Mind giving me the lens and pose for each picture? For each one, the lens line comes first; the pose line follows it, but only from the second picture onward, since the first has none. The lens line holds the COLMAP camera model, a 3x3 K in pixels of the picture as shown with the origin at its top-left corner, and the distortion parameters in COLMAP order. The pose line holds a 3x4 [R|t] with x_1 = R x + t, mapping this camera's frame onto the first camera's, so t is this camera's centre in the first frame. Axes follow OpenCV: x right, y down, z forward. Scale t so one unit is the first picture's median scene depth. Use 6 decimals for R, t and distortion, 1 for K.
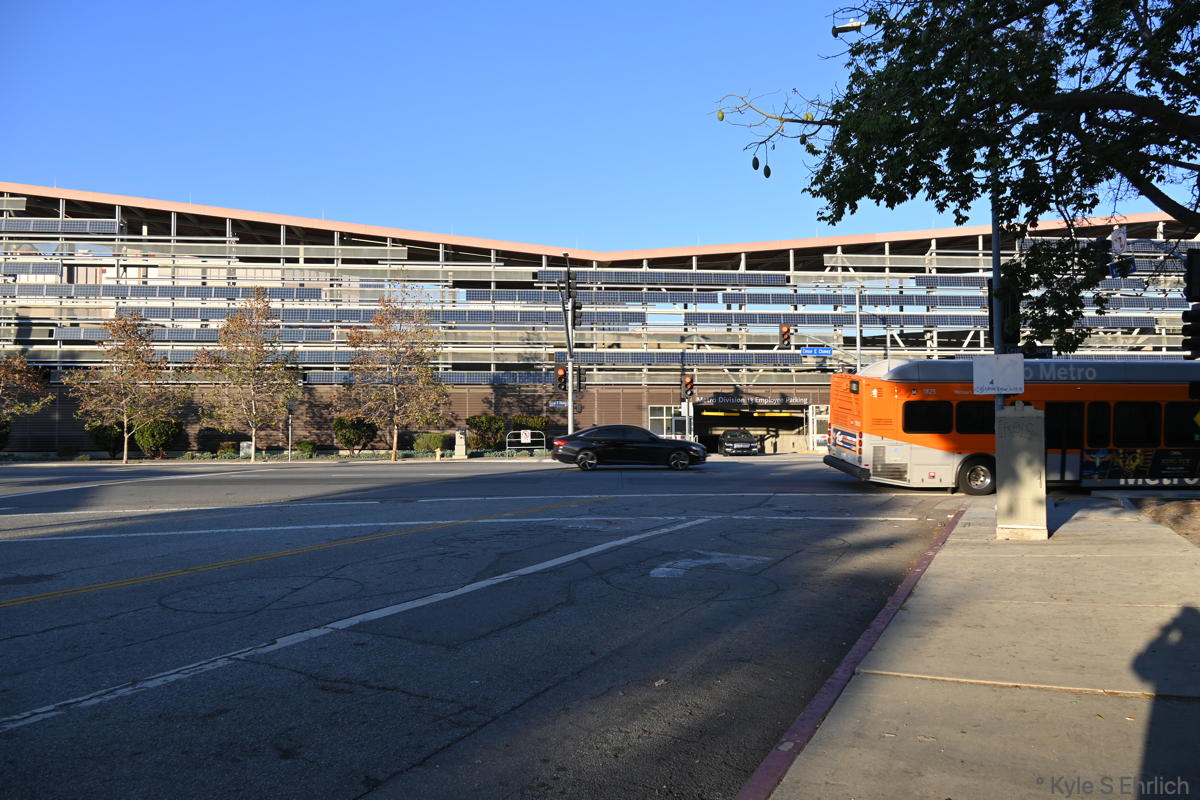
lens RADIAL K [[700.9, 0, 602.5], [0, 700.9, 406.7], [0, 0, 1]] dist [0.003175, 0.001650]
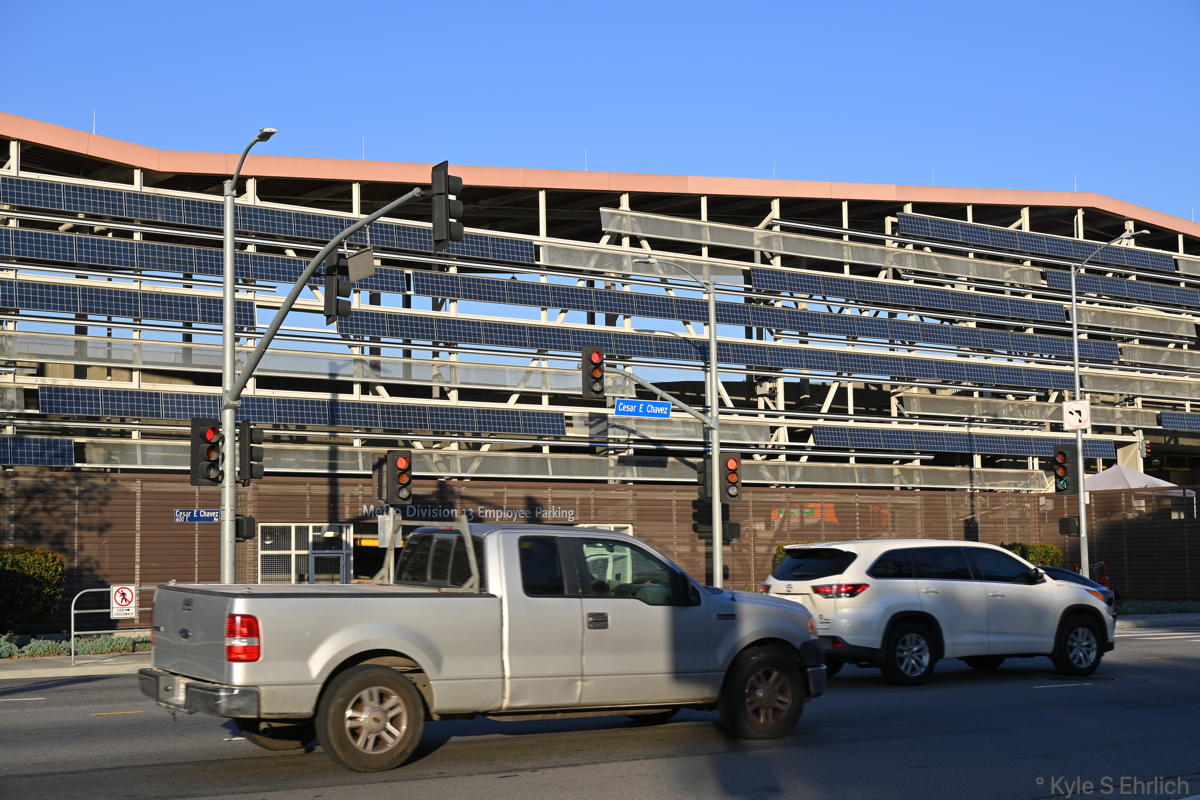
lens RADIAL K [[1802.0, 0, 606.3], [0, 1802.0, 398.3], [0, 0, 1]] dist [0.017001, 0.000000]
pose [[0.840989, 0.043102, 0.539333, -0.338660], [-0.005329, 0.997433, -0.071403, -0.000298], [-0.541026, 0.057175, 0.839060, -0.024325]]
